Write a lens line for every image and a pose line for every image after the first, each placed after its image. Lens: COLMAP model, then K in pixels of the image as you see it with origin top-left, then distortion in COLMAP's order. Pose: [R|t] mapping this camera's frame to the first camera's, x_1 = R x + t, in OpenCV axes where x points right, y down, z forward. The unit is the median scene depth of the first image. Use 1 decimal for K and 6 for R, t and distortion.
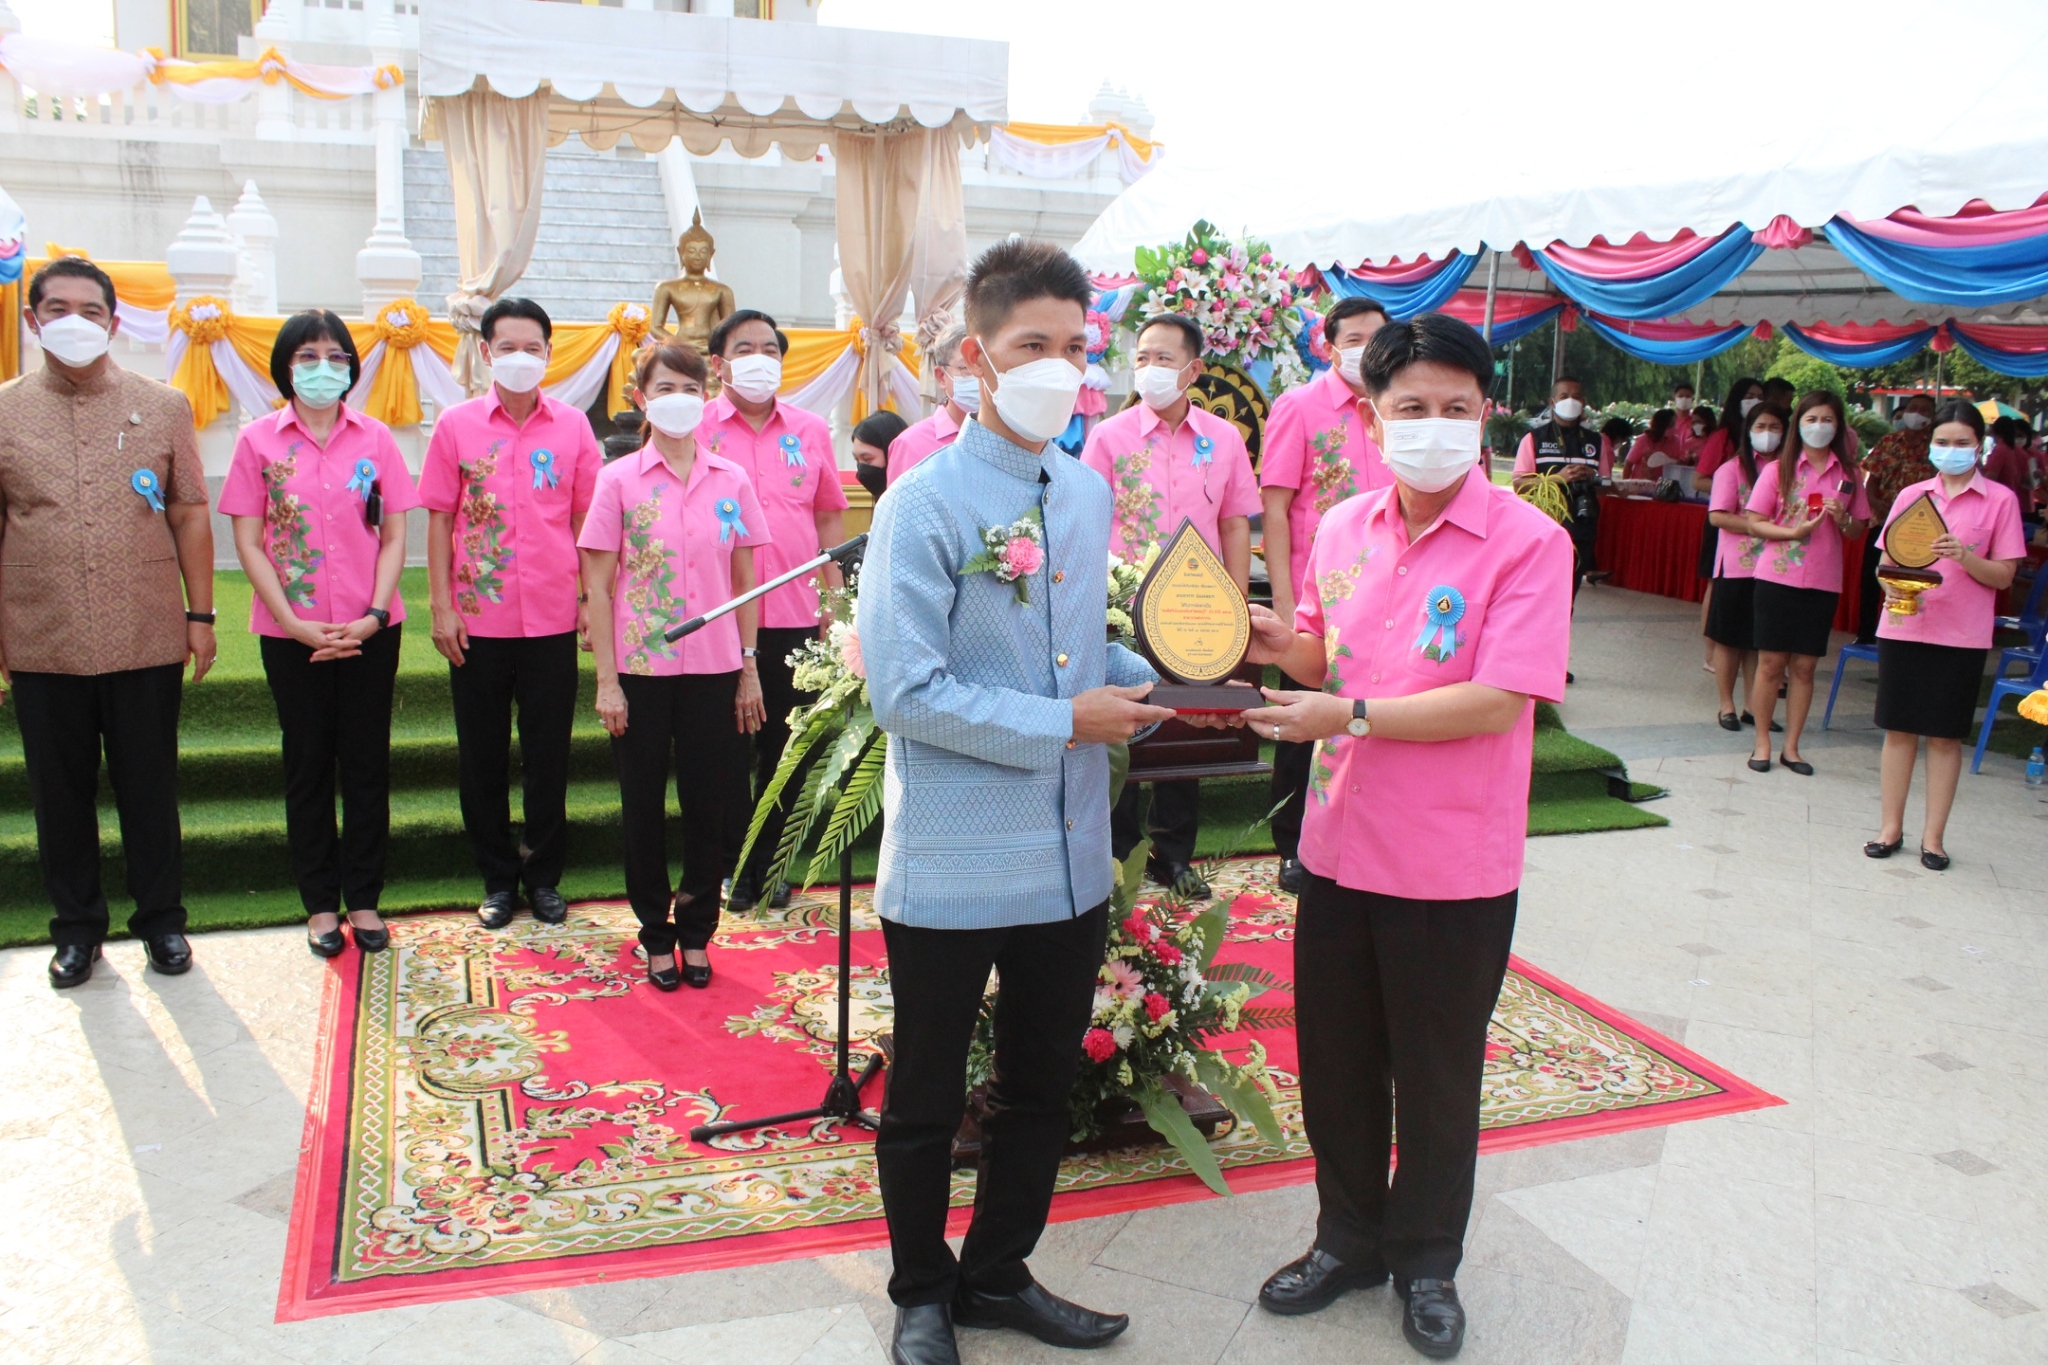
lens RADIAL K [[1692.7, 0, 1013.8], [0, 1692.7, 680.4], [0, 0, 1]] dist [-0.169257, 0.149507]
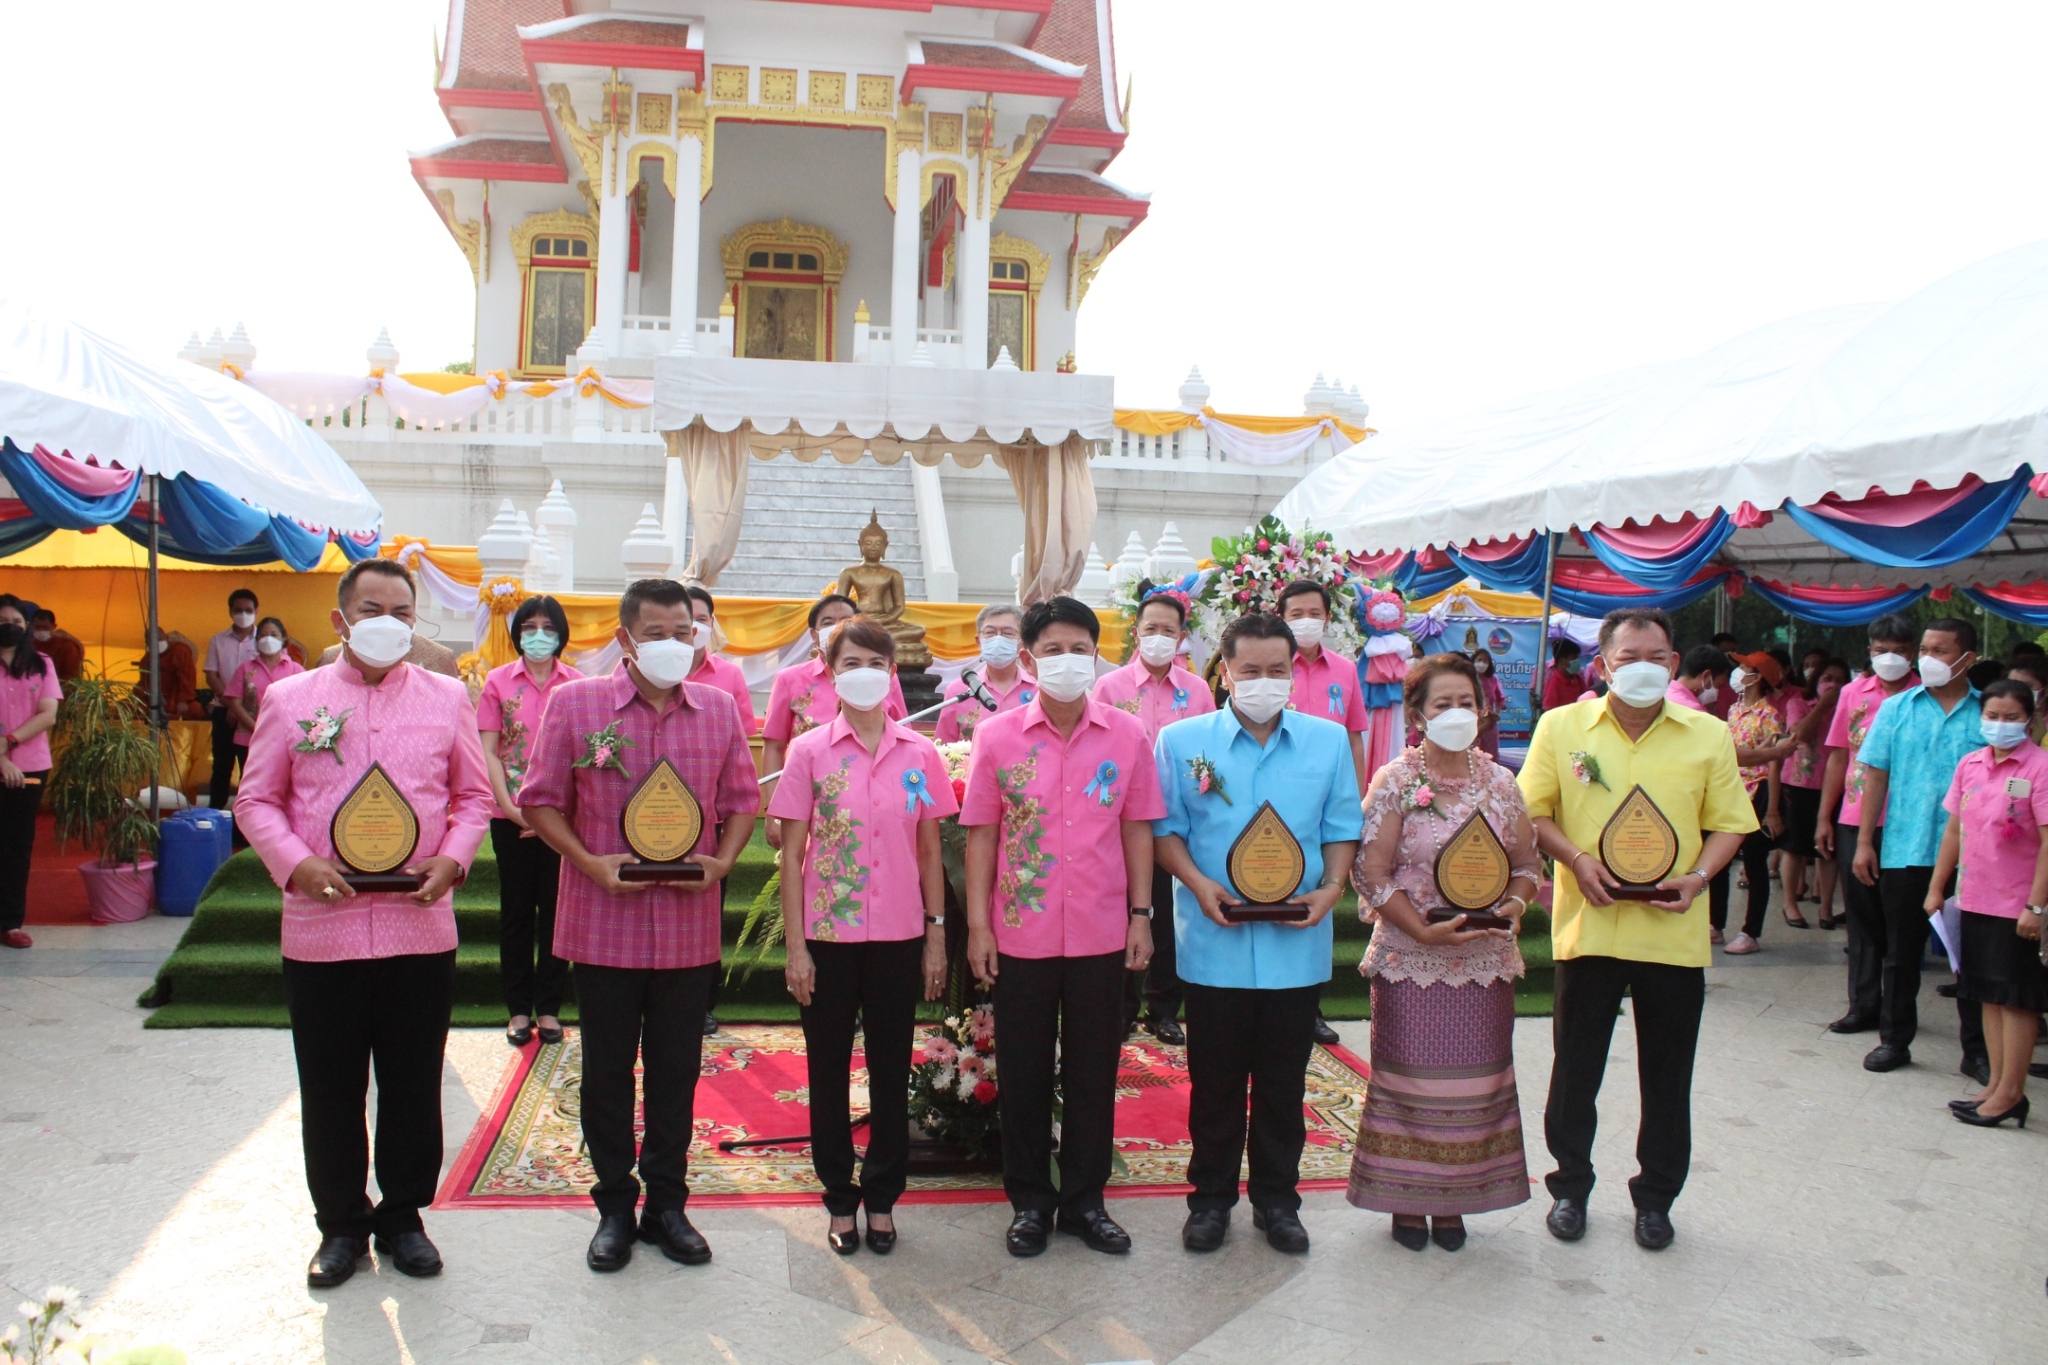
lens RADIAL K [[1692.7, 0, 1017.6], [0, 1692.7, 699.1], [0, 0, 1]] dist [-0.169257, 0.149507]
pose [[0.983878, 0.002827, -0.178820, 0.246257], [-0.029196, 0.989000, -0.145006, 0.065886], [0.176443, 0.147889, 0.973137, -0.336218]]
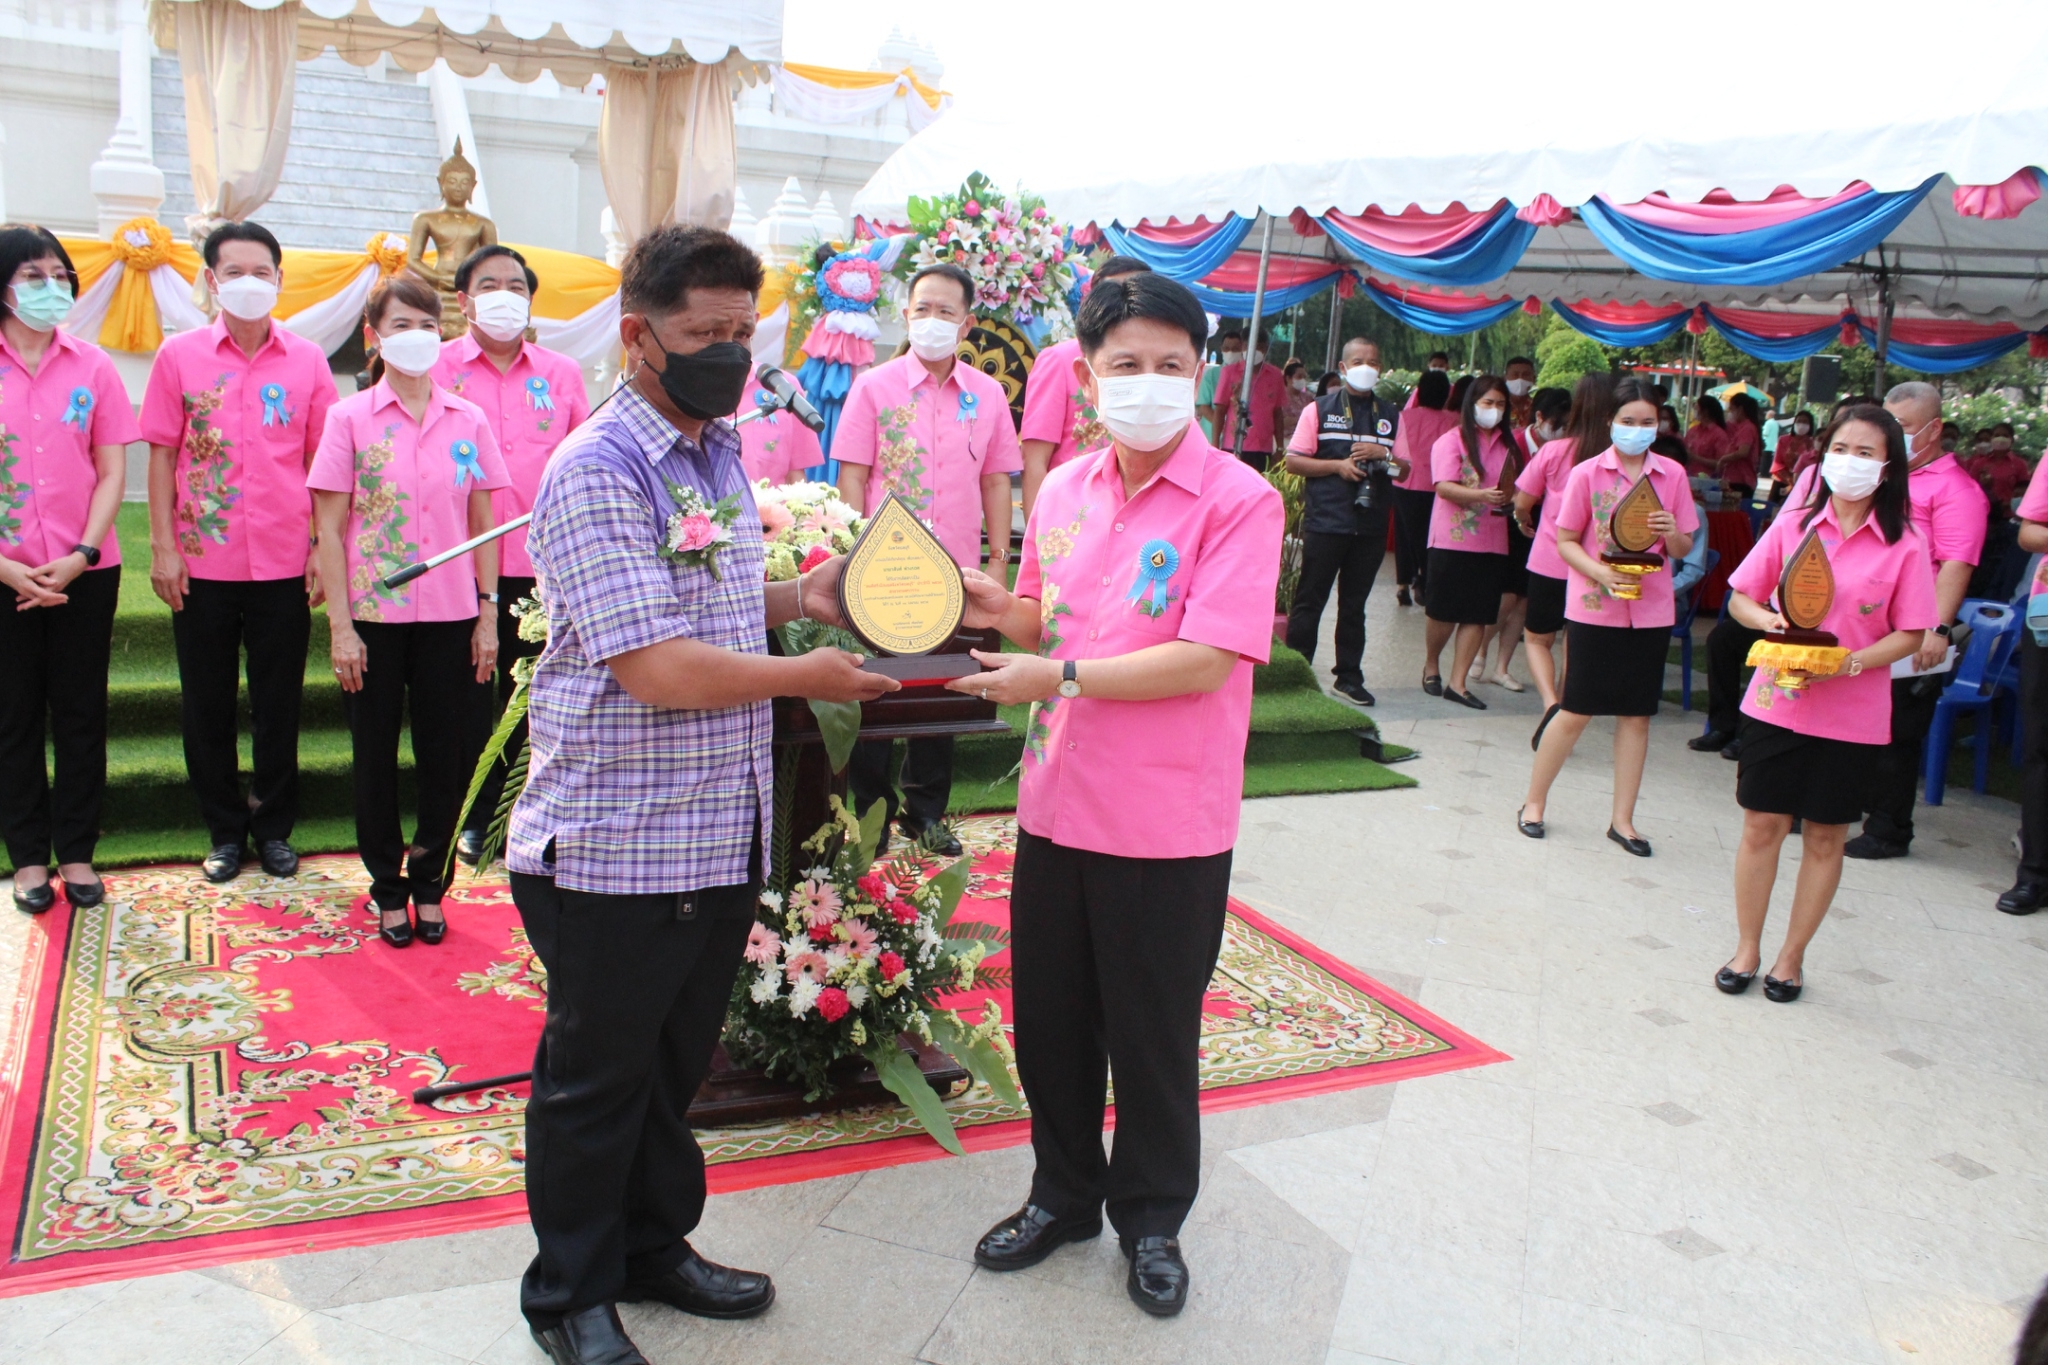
lens RADIAL K [[1692.7, 0, 1010.2], [0, 1692.7, 688.9], [0, 0, 1]] dist [-0.169257, 0.149507]
pose [[0.991848, 0.015128, 0.126527, 0.019439], [-0.019378, 0.999286, 0.032426, -0.001940], [-0.125946, -0.034613, 0.991433, 0.008426]]
